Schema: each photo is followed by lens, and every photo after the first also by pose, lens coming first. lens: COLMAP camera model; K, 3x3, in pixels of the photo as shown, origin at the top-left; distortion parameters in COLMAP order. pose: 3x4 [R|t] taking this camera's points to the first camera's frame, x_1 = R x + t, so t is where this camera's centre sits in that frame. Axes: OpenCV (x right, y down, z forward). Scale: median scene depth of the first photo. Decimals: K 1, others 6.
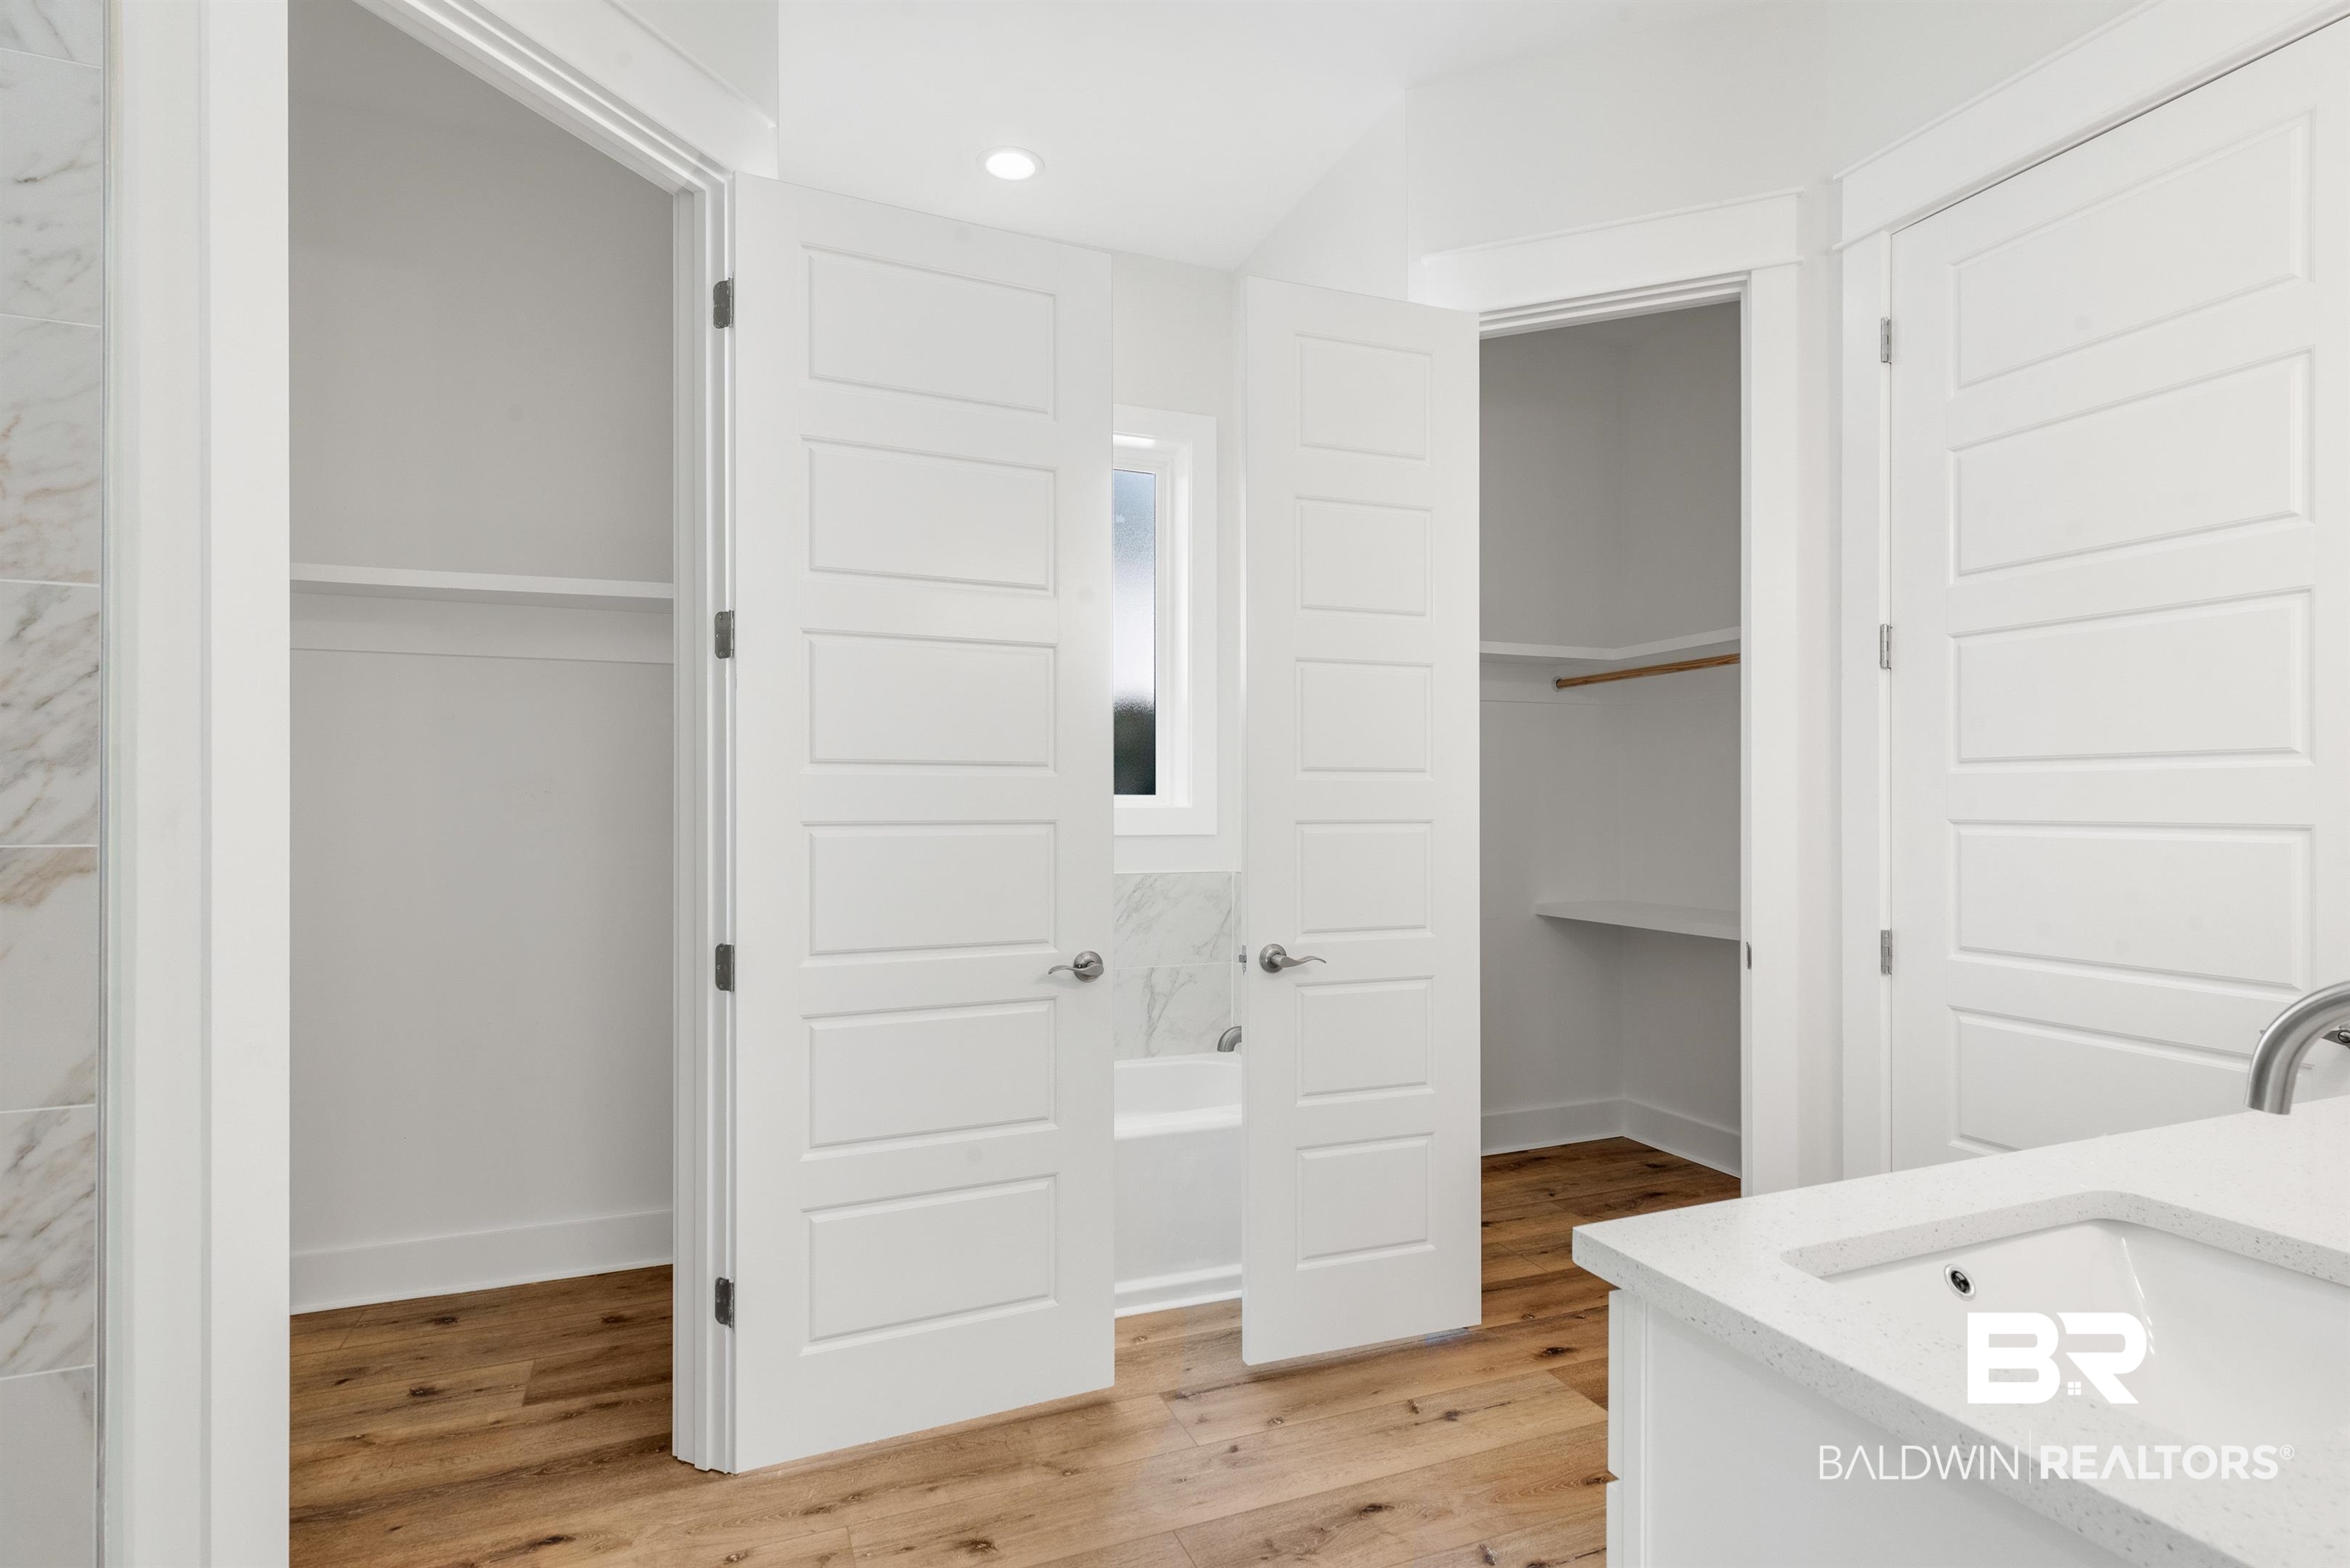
lens RADIAL K [[1141.8, 0, 1170.9], [0, 1141.8, 791.7], [0, 0, 1]] dist [0.009157, -0.002646]
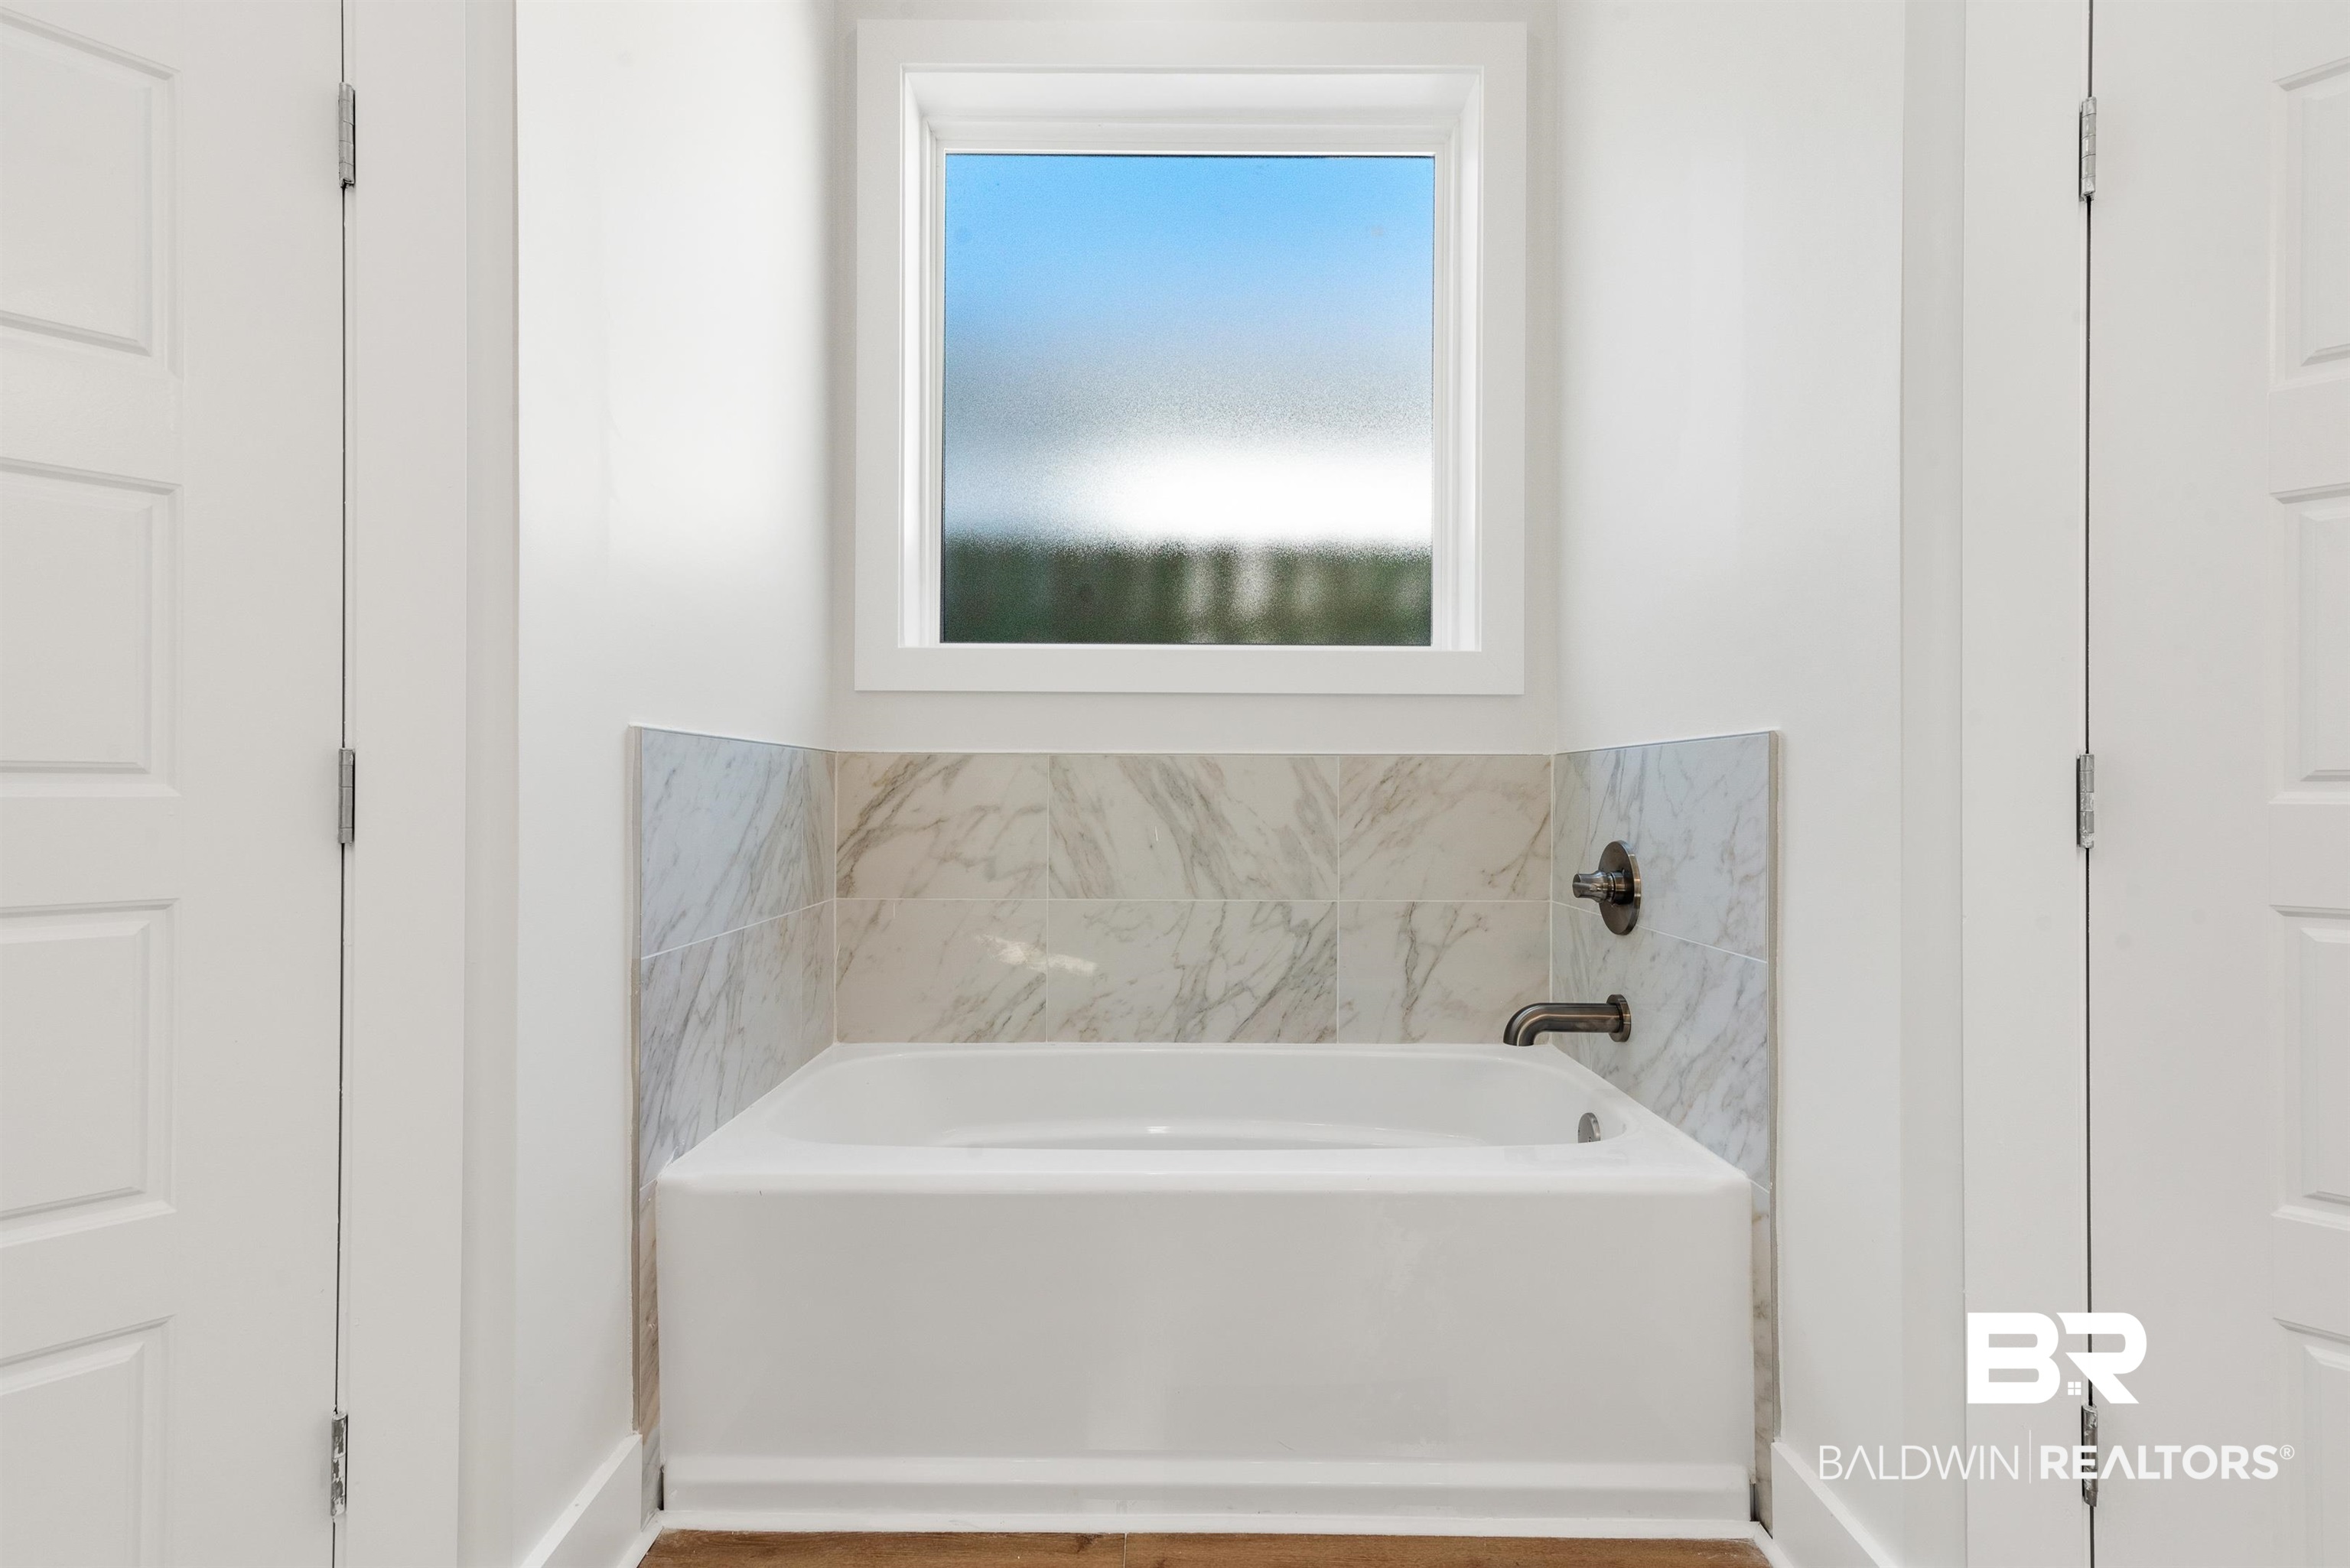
lens RADIAL K [[1069.7, 0, 1173.9], [0, 1069.7, 784.0], [0, 0, 1]] dist [0.008376, 0.001369]
pose [[0.924145, -0.001103, -0.382041, 0.088303], [0.002383, 0.999993, 0.002877, 0.086153], [0.382035, -0.003569, 0.924141, 0.399018]]
